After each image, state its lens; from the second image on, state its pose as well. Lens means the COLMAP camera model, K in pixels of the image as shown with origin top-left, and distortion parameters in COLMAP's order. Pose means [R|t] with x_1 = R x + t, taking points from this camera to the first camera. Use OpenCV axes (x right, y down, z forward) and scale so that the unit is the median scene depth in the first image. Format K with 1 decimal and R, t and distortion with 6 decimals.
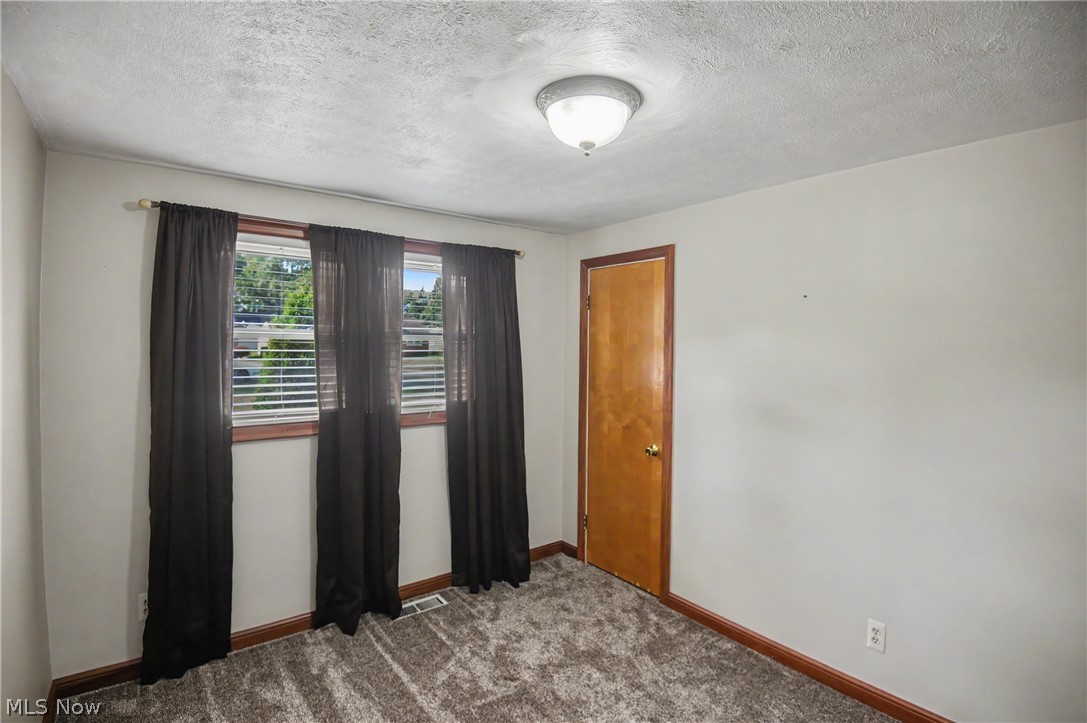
lens RADIAL K [[537.9, 0, 550.8], [0, 537.9, 355.0], [0, 0, 1]] dist [-0.010815, -0.021214]
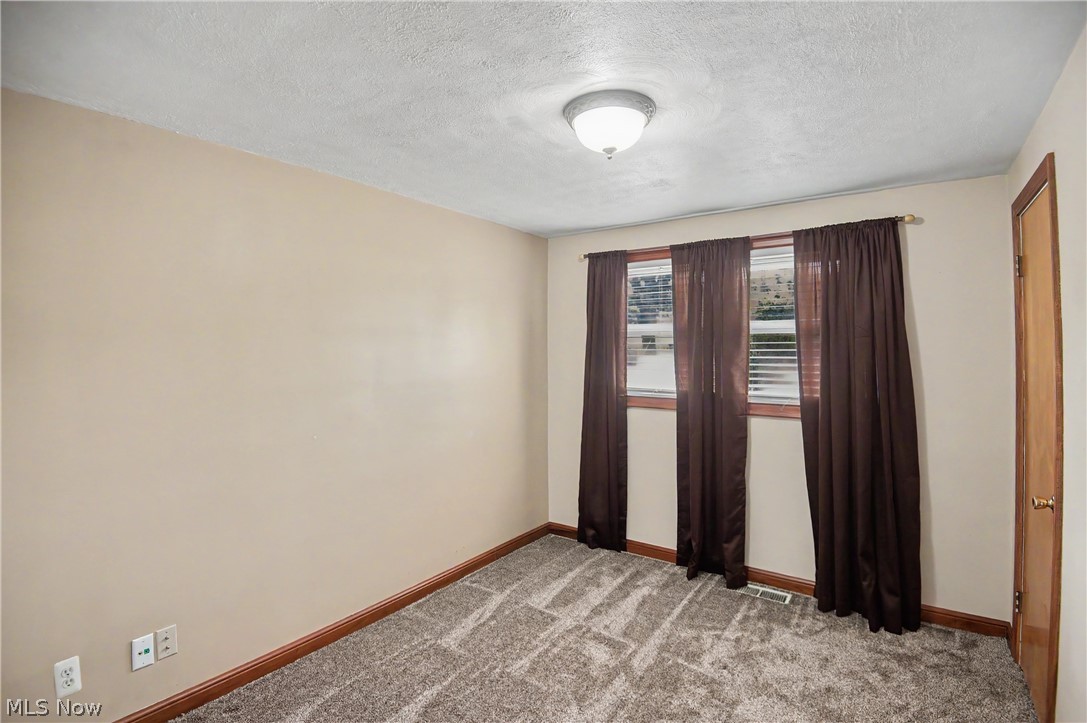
lens RADIAL K [[537.9, 0, 550.8], [0, 537.9, 355.0], [0, 0, 1]] dist [-0.010815, -0.021214]
pose [[0.270704, 0.002686, -0.962659, 0.707483], [-0.017832, 0.999839, -0.002225, 0.027332], [0.962498, 0.017769, 0.270708, 0.367085]]
